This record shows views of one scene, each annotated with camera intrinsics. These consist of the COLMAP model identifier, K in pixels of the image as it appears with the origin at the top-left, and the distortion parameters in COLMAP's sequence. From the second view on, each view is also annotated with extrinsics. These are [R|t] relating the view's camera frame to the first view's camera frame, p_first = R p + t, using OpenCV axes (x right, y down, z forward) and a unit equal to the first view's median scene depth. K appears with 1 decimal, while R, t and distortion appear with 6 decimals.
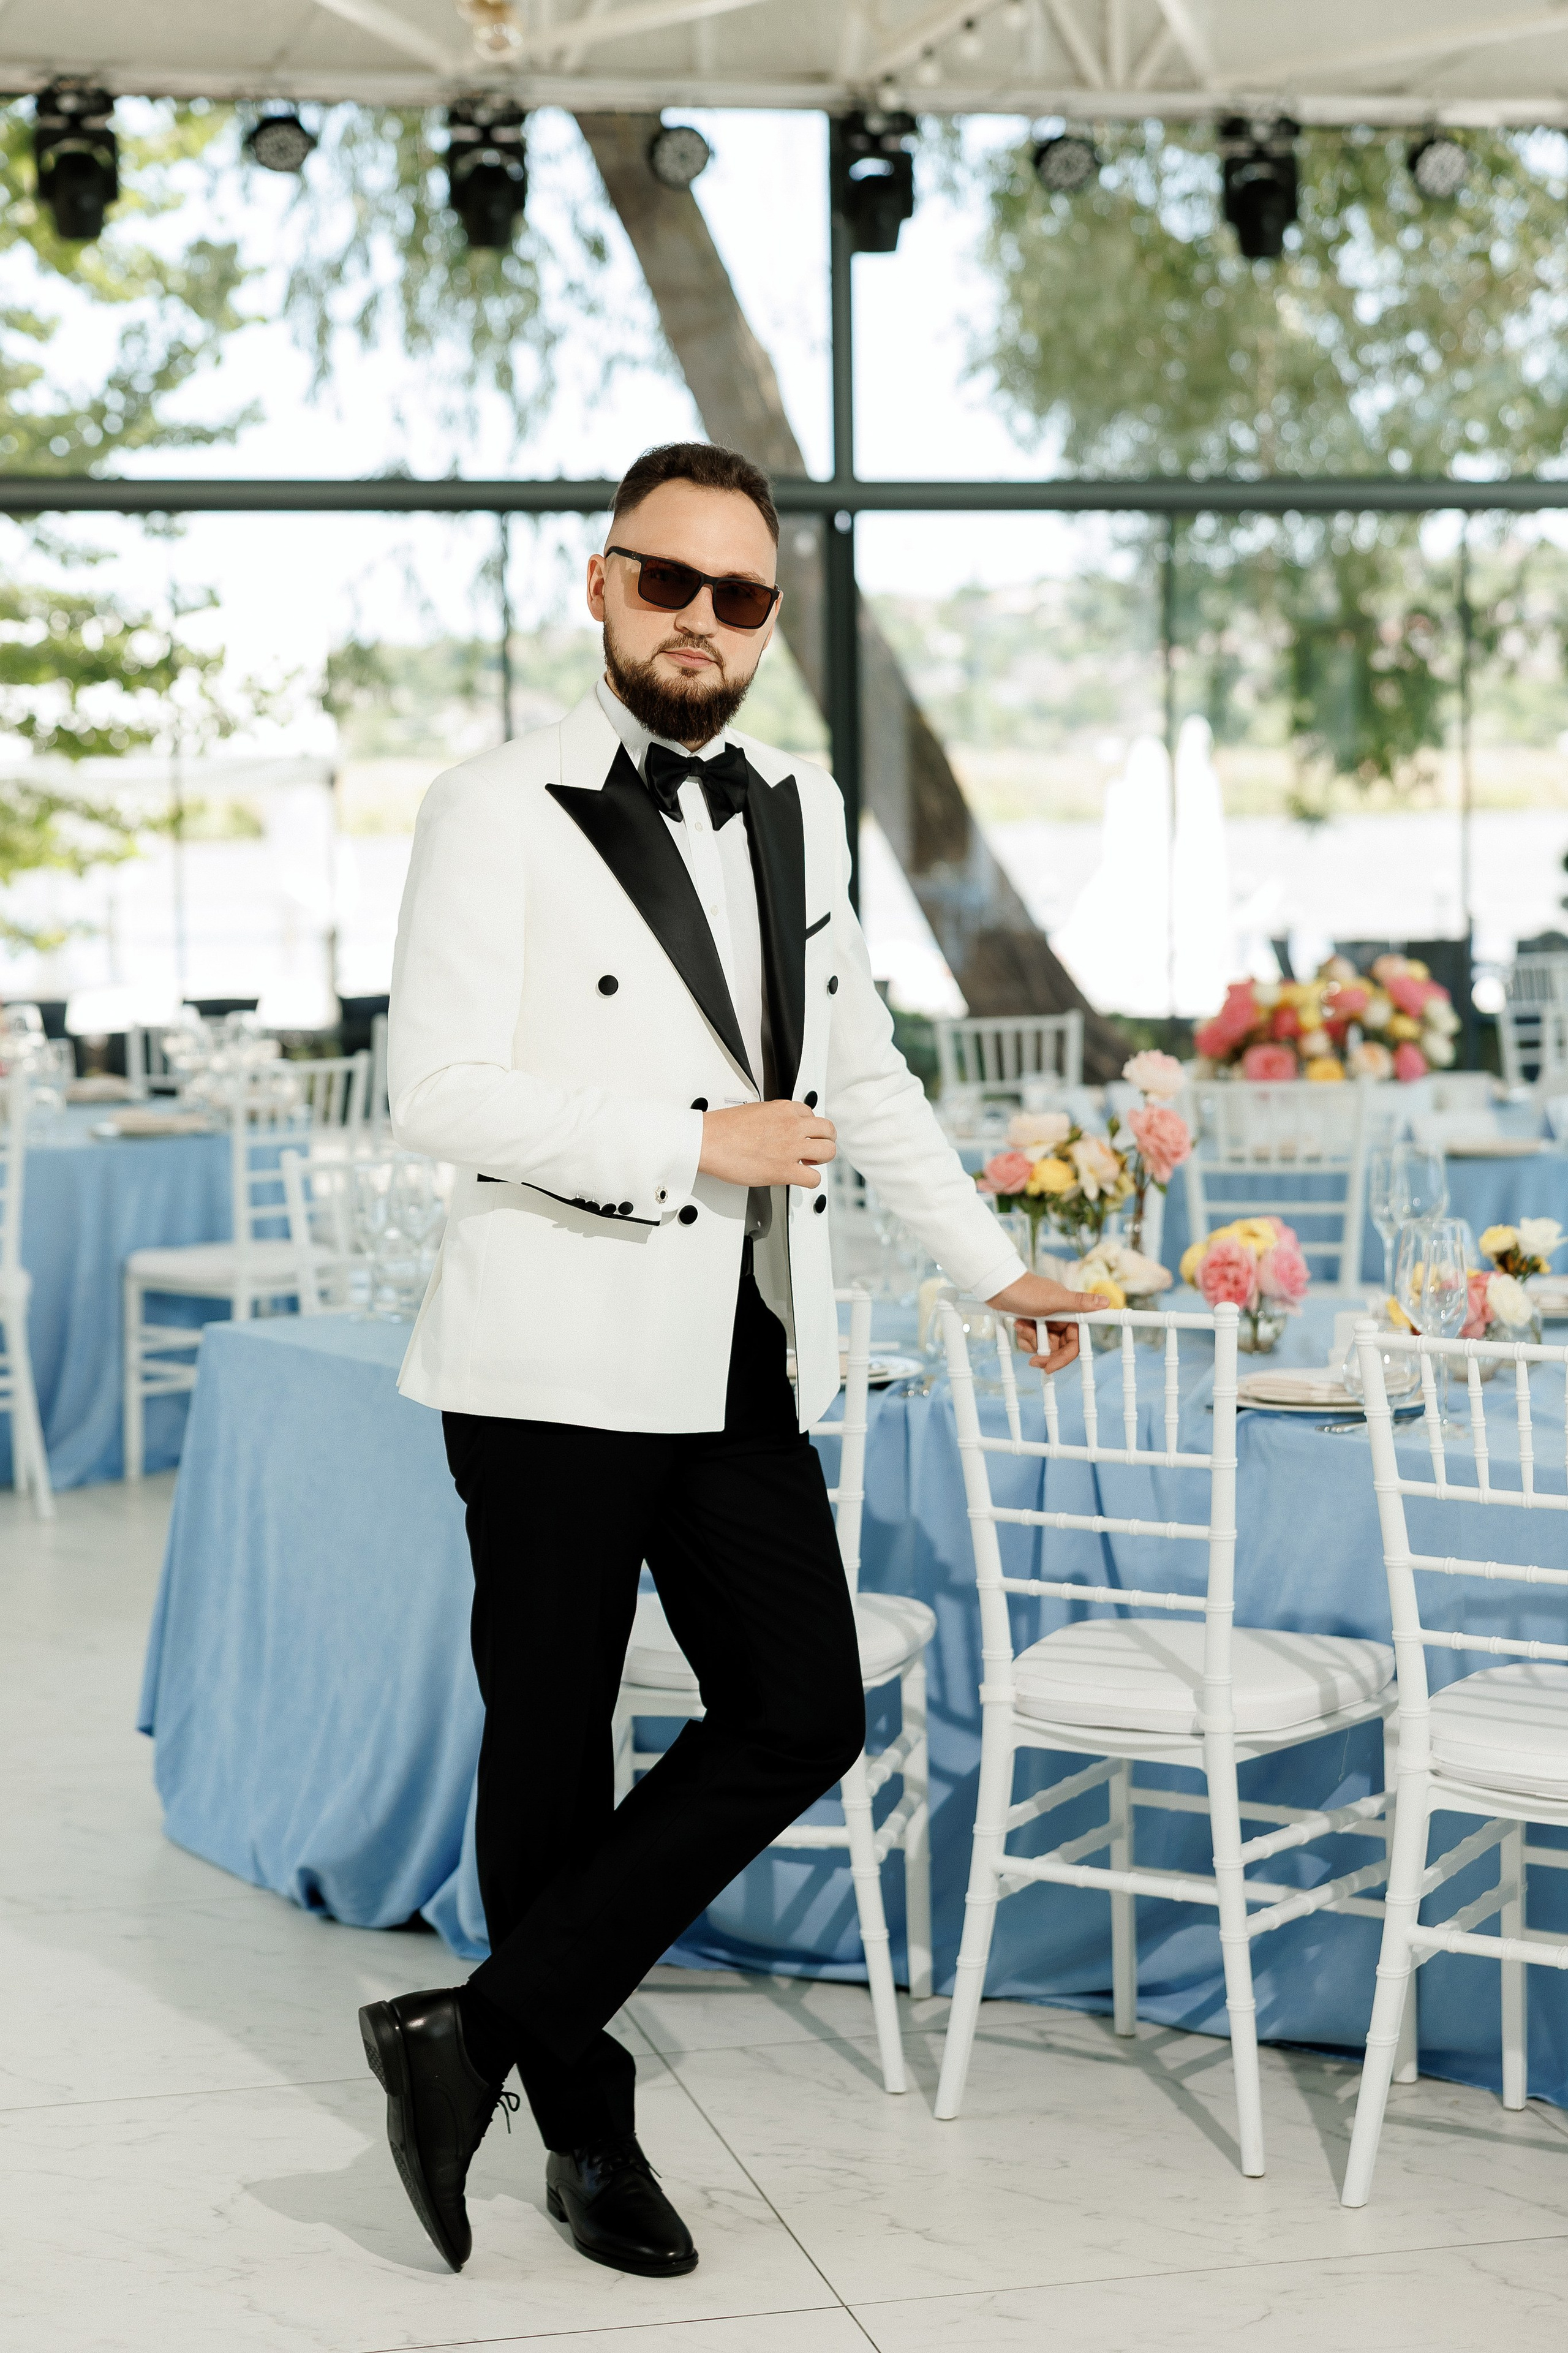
lens RADIAL K [[4362.6, 0, 773.1], [0, 4362.6, 1167.2], [0, 0, 1]] dist [0.024130, 0.000000]
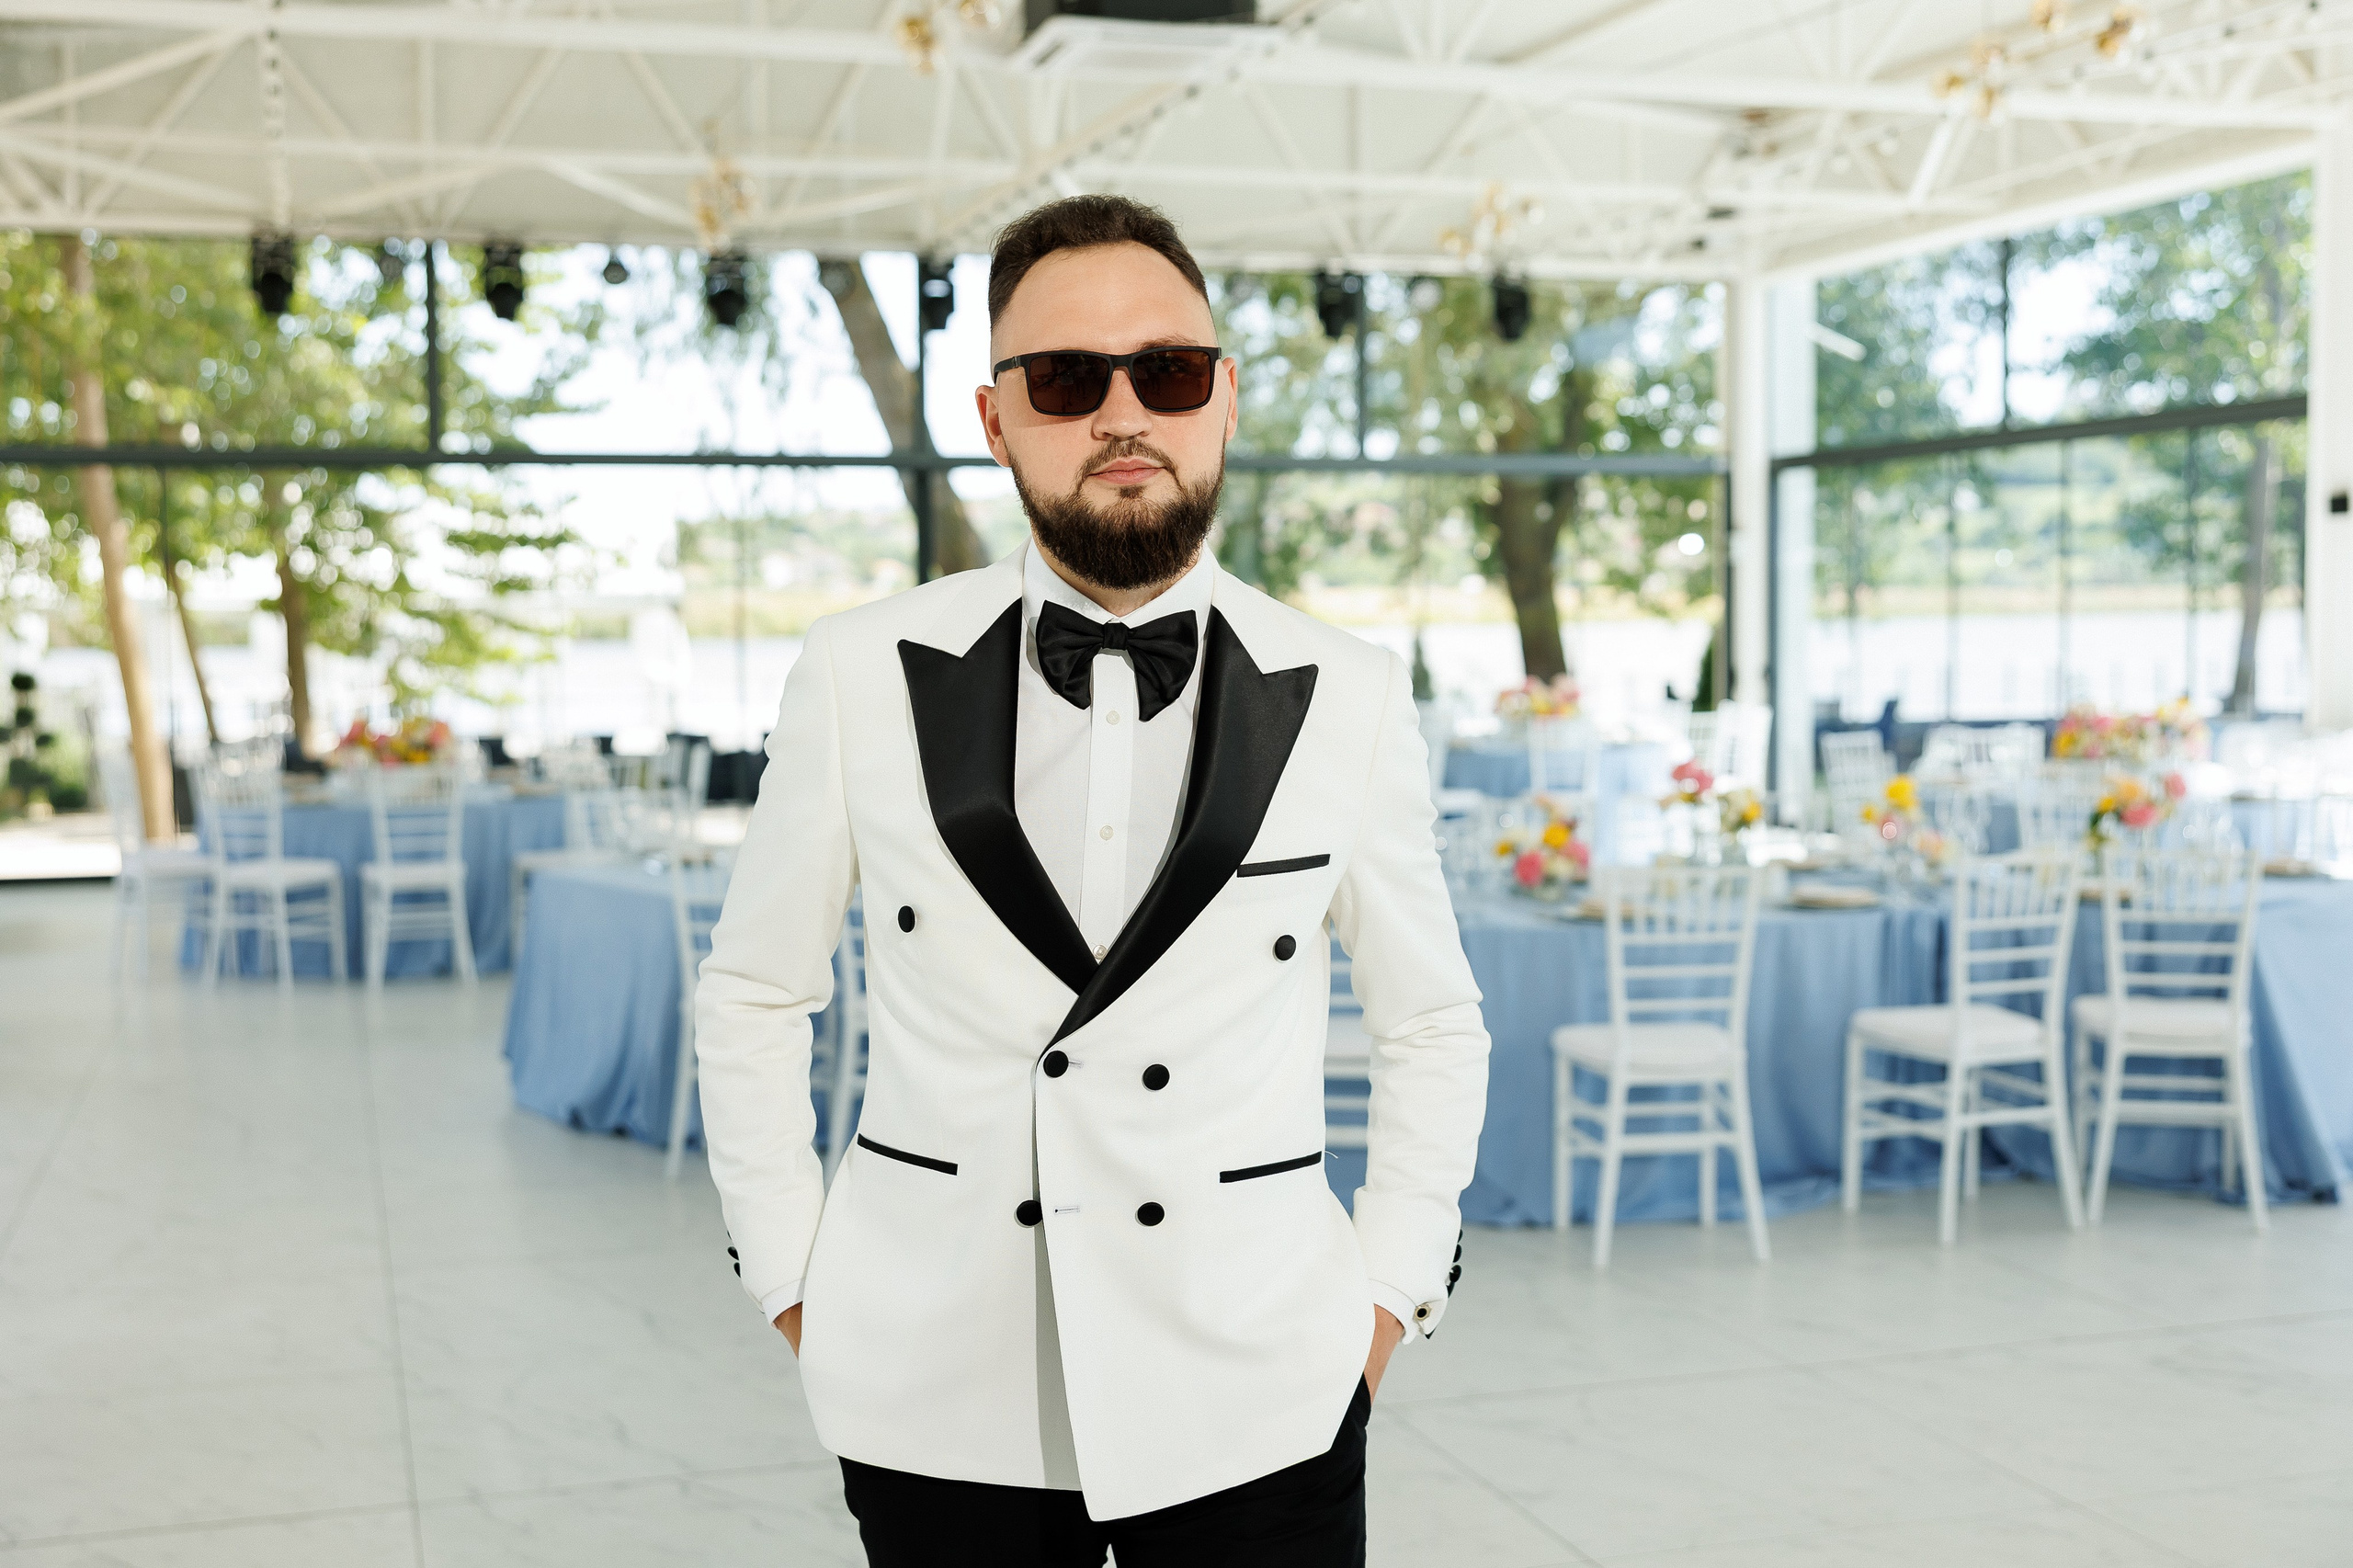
lens RADIAL K [[2617.9, 0, 1175.3], [0, 2617.9, 767.9], [0, 0, 1]] dist [0.047894, 0.000000]
pose [[0.996387, -0.001203, 0.084920, 0.053375], [0.003509, 0.999629, -0.027016, 0.014556], [-0.084856, 0.027216, 0.996021, -0.230922]]
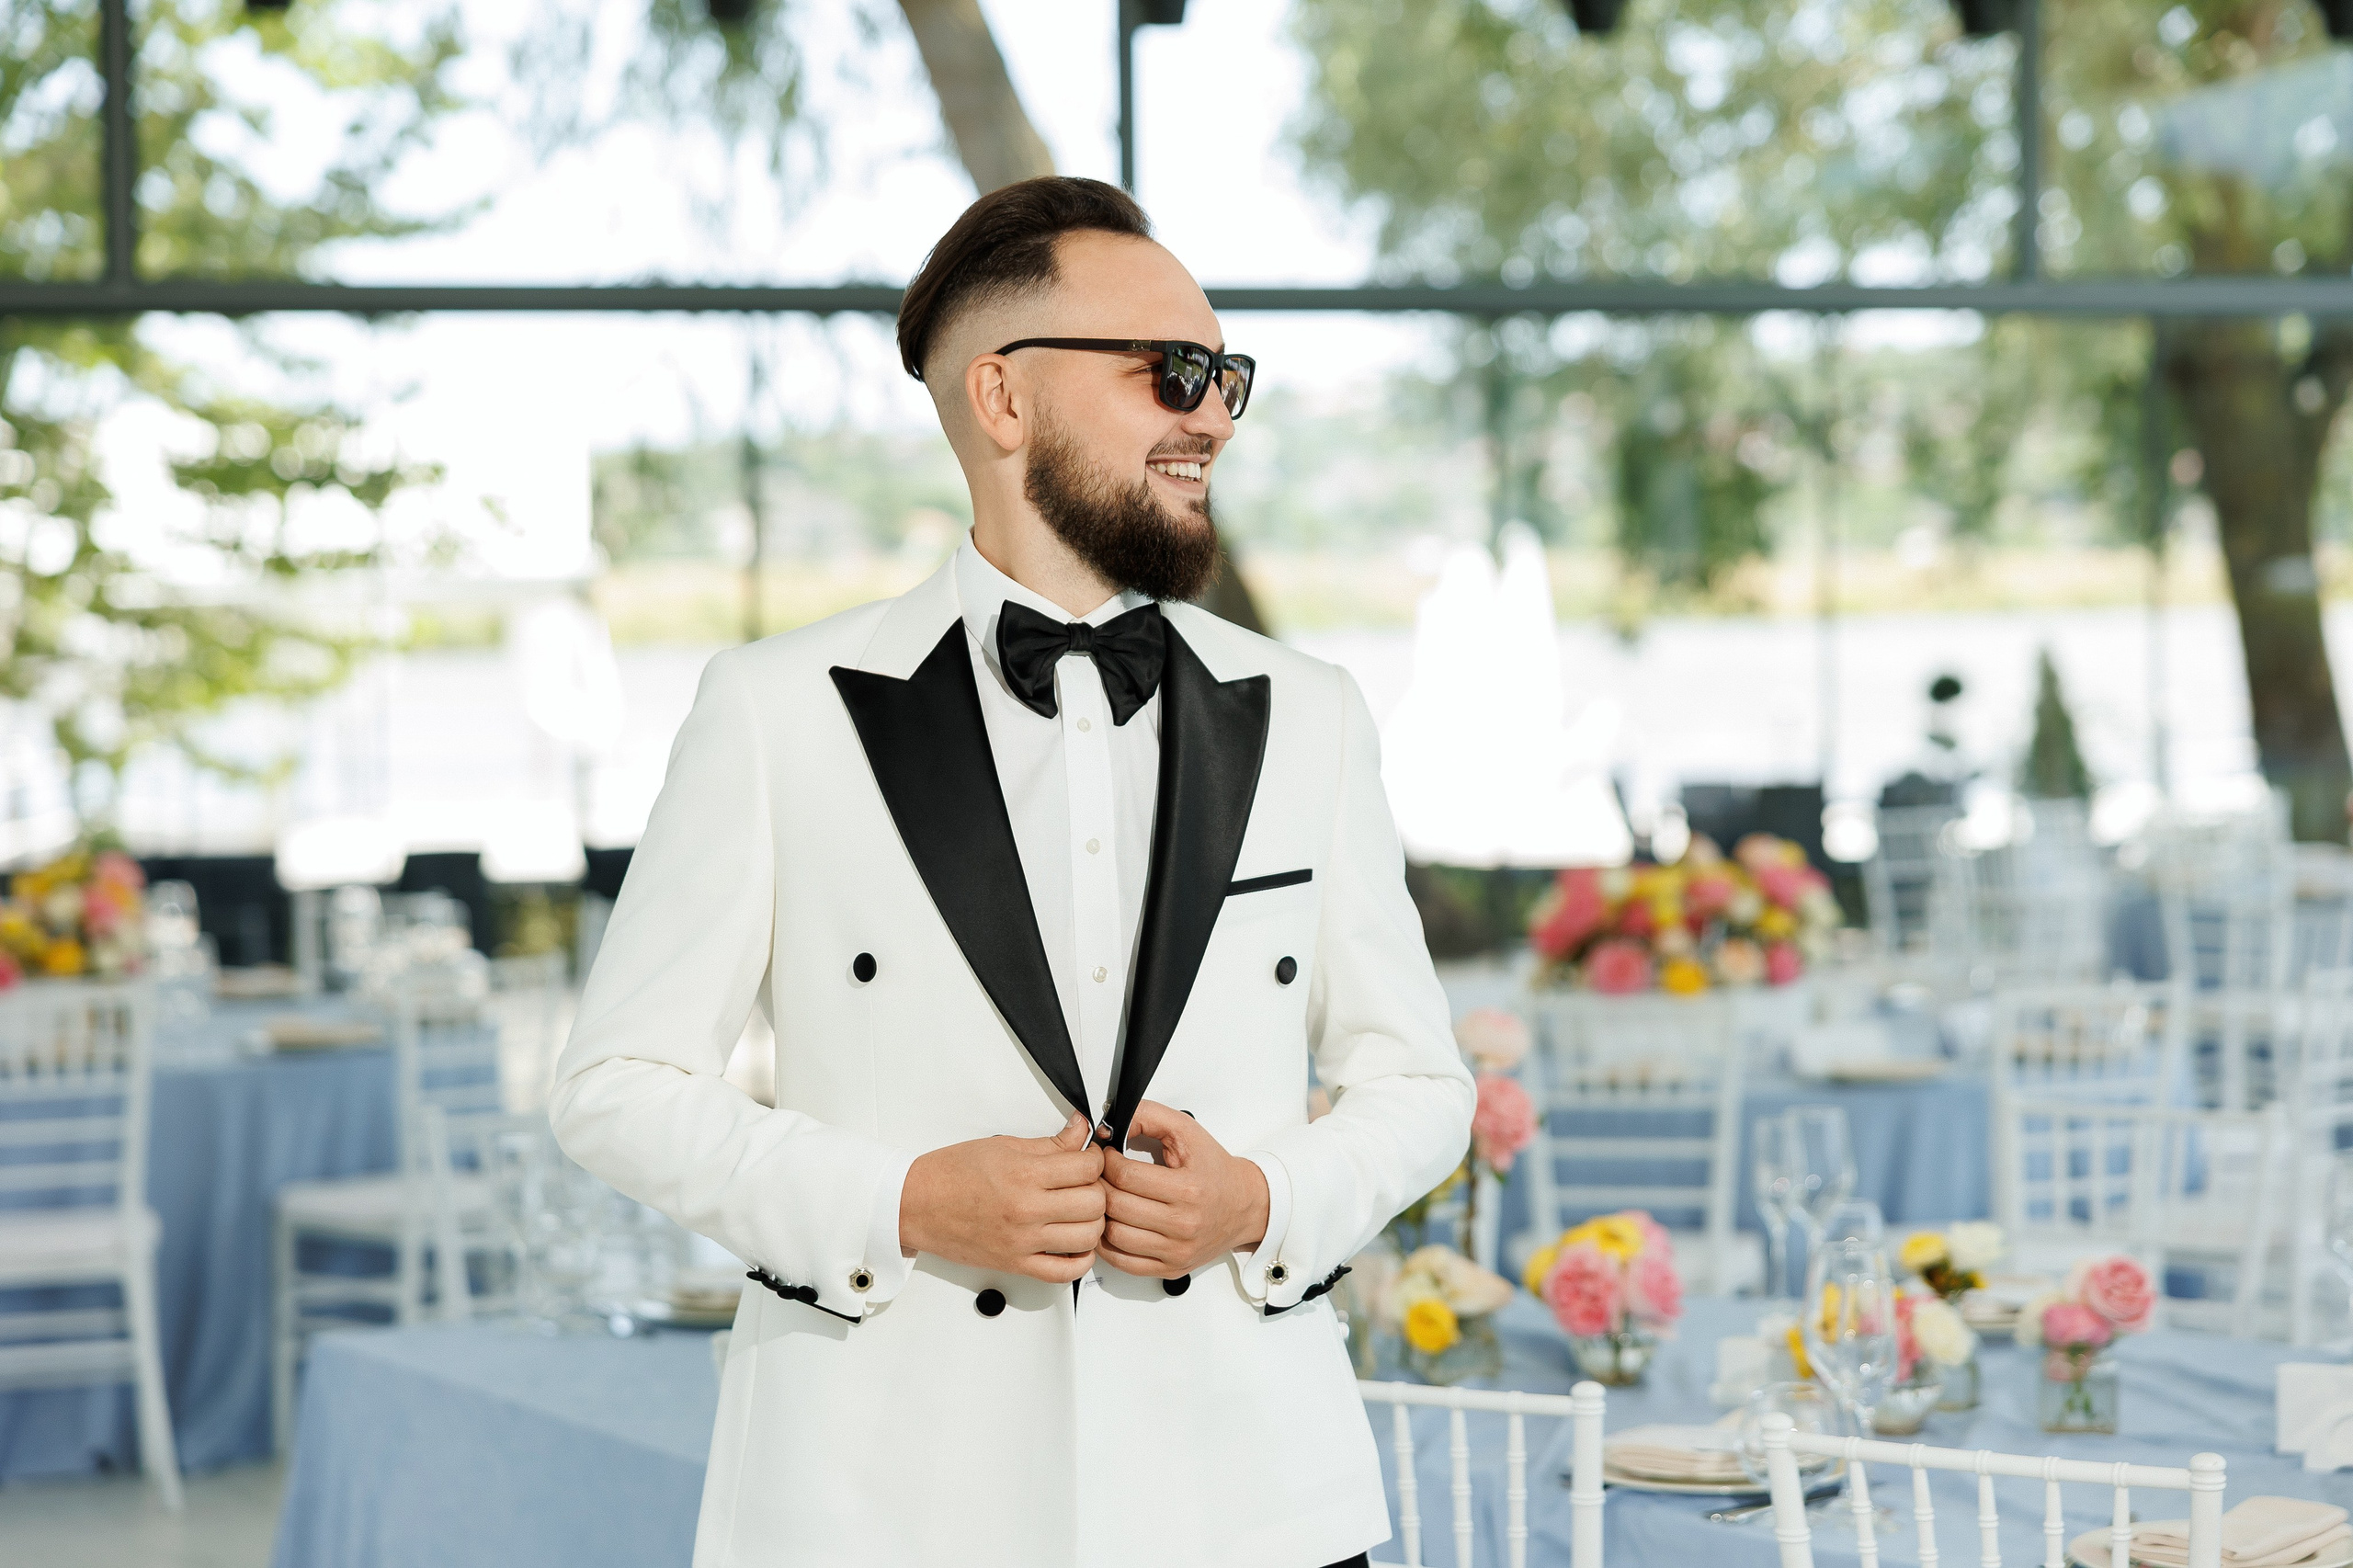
lens RADIAL K [[4654.5, 0, 1180.8], [0, 4654.5, 786.2], [0, 0, 1]] dist [0.017425, 0.000000]
pose [[0.999703, -0.003359, 0.024155, 0.006534], [0.004490, 0.998889, -0.046904, -0.016322], [-0.023971, 0.046999, 0.998607, 0.091730]]
